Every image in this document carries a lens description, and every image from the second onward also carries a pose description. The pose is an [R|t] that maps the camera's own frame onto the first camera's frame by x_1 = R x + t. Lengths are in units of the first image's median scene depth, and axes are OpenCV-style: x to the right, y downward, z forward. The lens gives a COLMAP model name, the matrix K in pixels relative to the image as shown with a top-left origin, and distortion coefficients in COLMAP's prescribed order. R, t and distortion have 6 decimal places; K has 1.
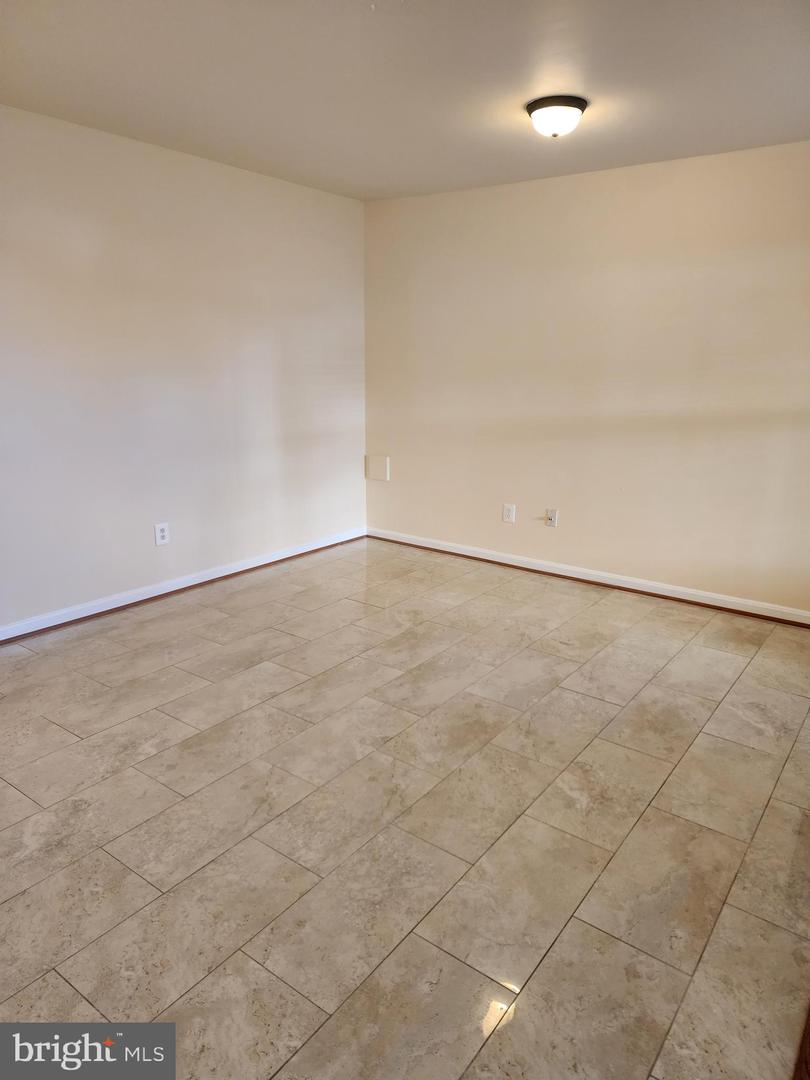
lens RADIAL K [[727.3, 0, 408.8], [0, 727.3, 545.9], [0, 0, 1]] dist [0.103699, -0.095841]
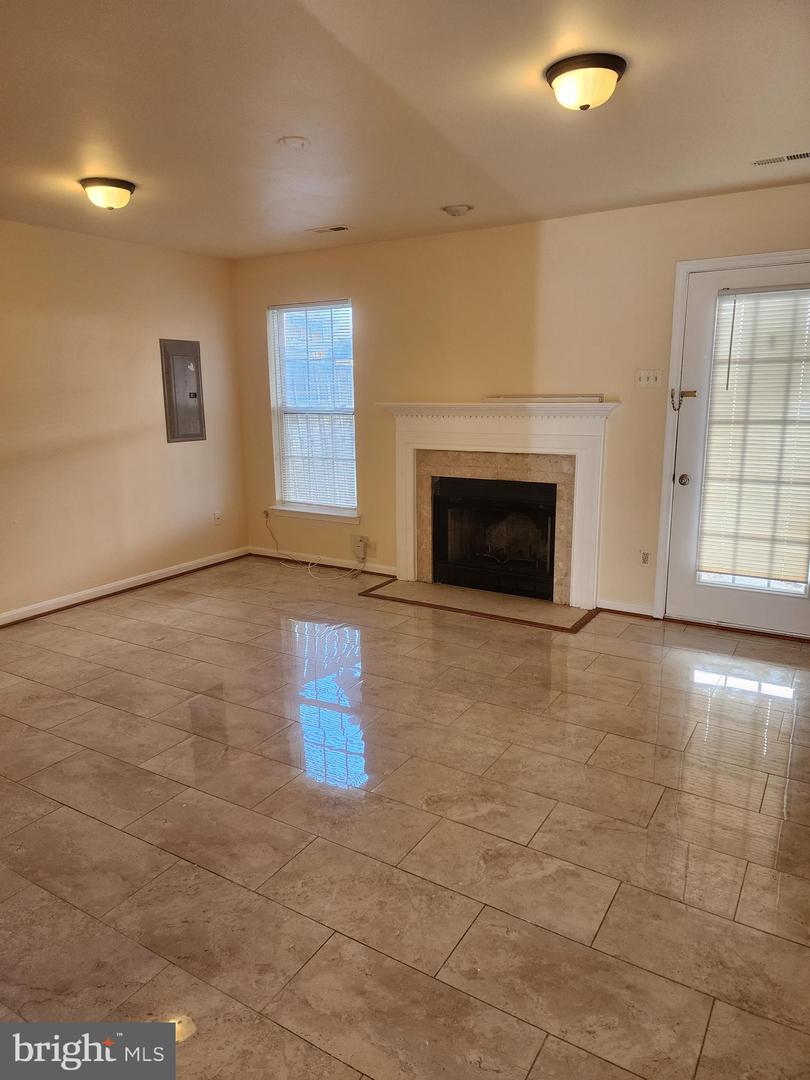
lens RADIAL K [[727.0, 0, 405.6], [0, 727.0, 519.0], [0, 0, 1]] dist [0.094940, -0.094444]
pose [[-0.091698, -0.196054, 0.976296, -0.923524], [0.268102, 0.939363, 0.213819, -0.191288], [-0.959017, 0.281353, -0.033575, 0.615931]]
